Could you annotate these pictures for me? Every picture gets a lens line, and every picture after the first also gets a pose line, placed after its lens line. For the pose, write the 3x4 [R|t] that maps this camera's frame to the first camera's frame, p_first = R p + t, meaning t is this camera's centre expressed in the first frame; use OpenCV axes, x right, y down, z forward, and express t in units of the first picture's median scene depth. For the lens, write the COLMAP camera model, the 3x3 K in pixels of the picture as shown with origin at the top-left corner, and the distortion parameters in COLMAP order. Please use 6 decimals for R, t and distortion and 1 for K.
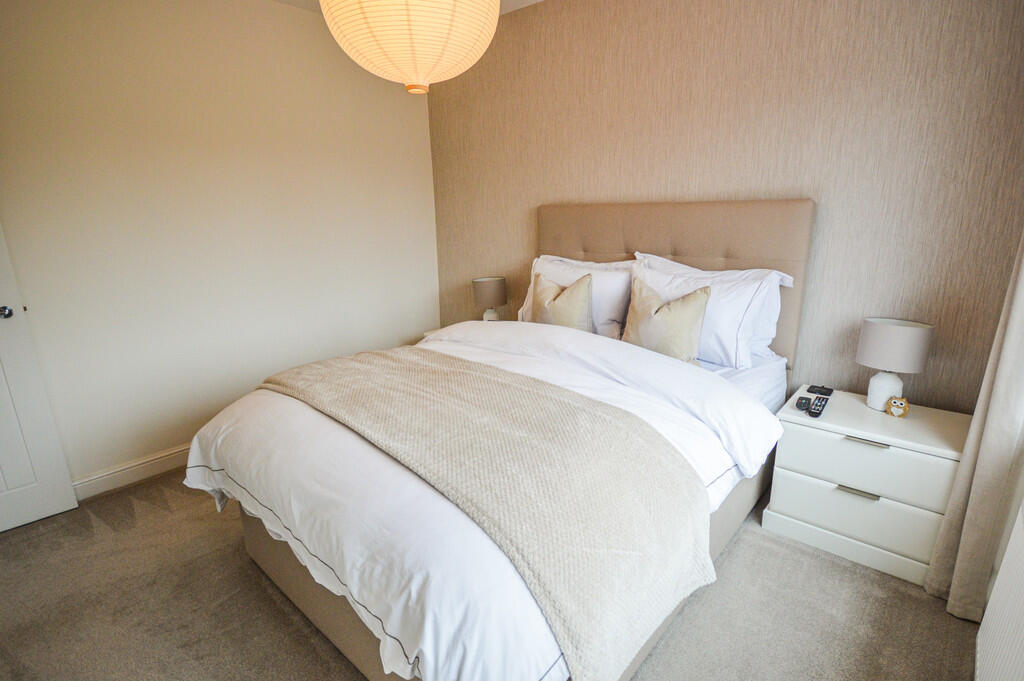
lens RADIAL K [[467.2, 0, 489.9], [0, 467.2, 340.8], [0, 0, 1]] dist [0.001052, 0.000084]
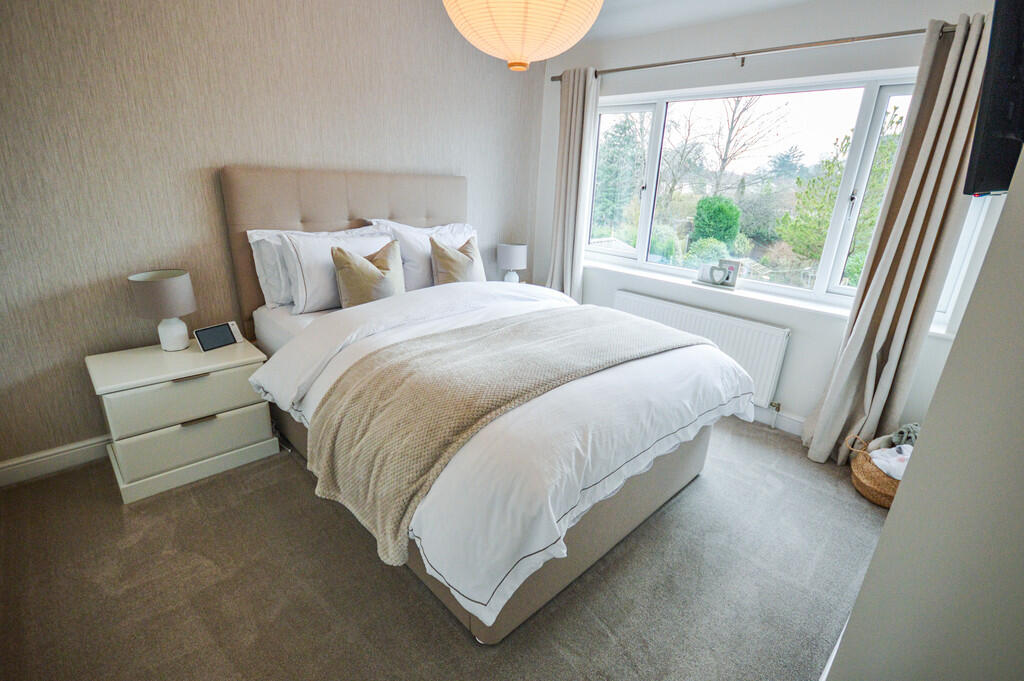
lens RADIAL K [[467.2, 0, 489.9], [0, 467.2, 340.8], [0, 0, 1]] dist [0.001052, 0.000084]
pose [[0.127552, -0.320778, 0.938526, -0.911638], [0.219879, 0.931855, 0.288615, -0.196775], [-0.967152, 0.169549, 0.189392, 0.615278]]
